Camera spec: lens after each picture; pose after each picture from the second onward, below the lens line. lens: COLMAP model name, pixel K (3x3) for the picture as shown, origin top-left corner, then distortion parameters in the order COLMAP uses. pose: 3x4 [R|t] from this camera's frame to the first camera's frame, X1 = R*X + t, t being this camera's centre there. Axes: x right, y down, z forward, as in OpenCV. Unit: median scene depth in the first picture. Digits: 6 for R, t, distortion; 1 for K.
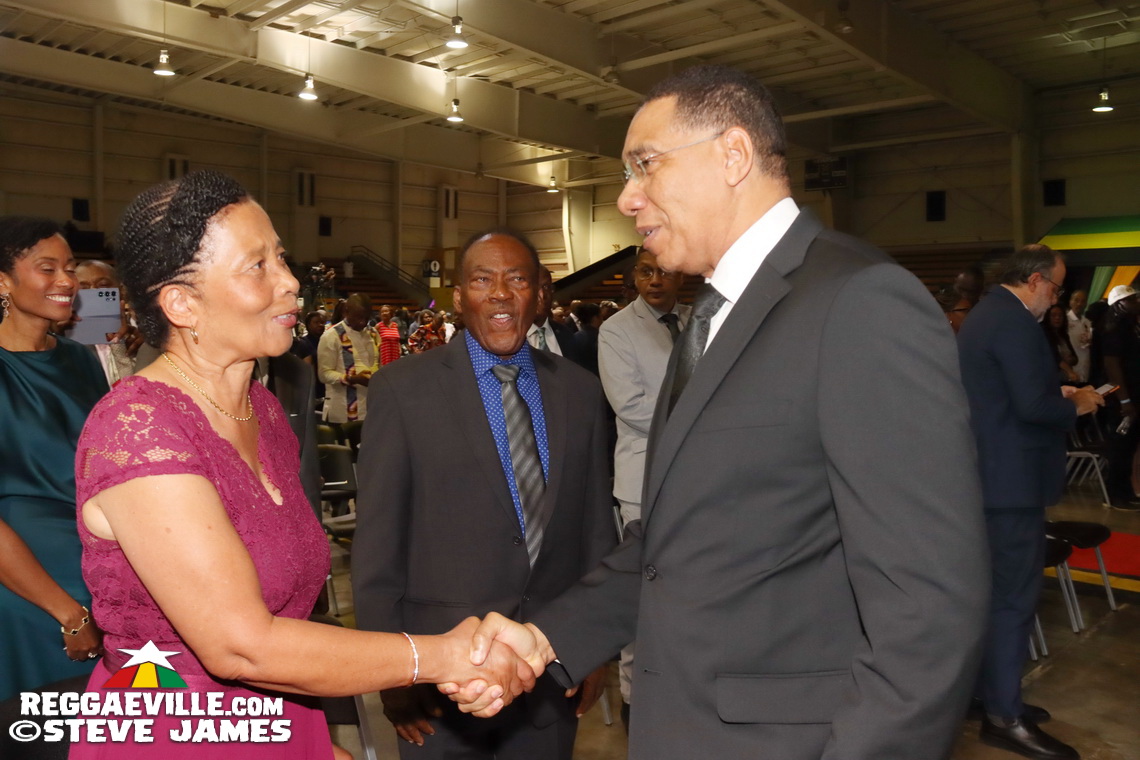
lens RADIAL K [[972.3, 0, 570.0], [0, 972.3, 380.0], [0, 0, 1]] dist [-0.171955, 0.177326]
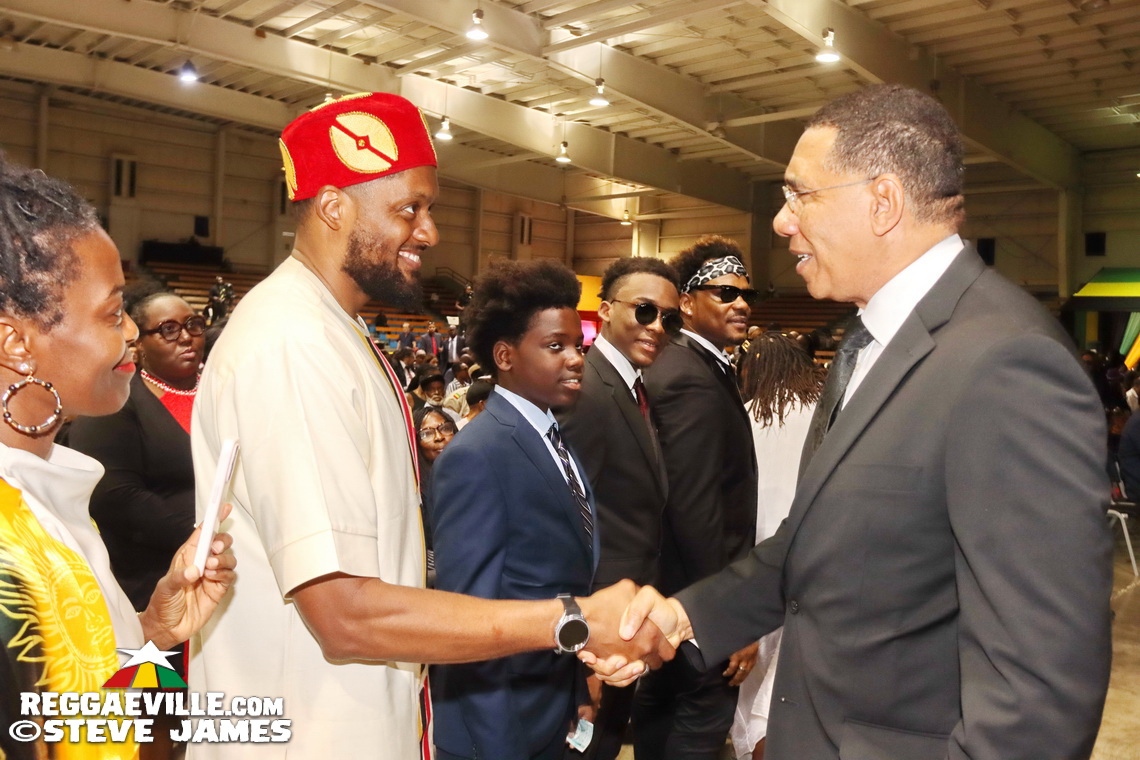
lens RADIAL K [[972.3, 0, 570.0], [0, 972.3, 380.0], [0, 0, 1]] dist [-0.171955, 0.177326]
pose [[0.999410, 0.034249, -0.002522, -0.093909], [-0.034295, 0.999189, -0.021084, 0.005573], [0.001797, 0.021158, 0.999775, -0.102167]]
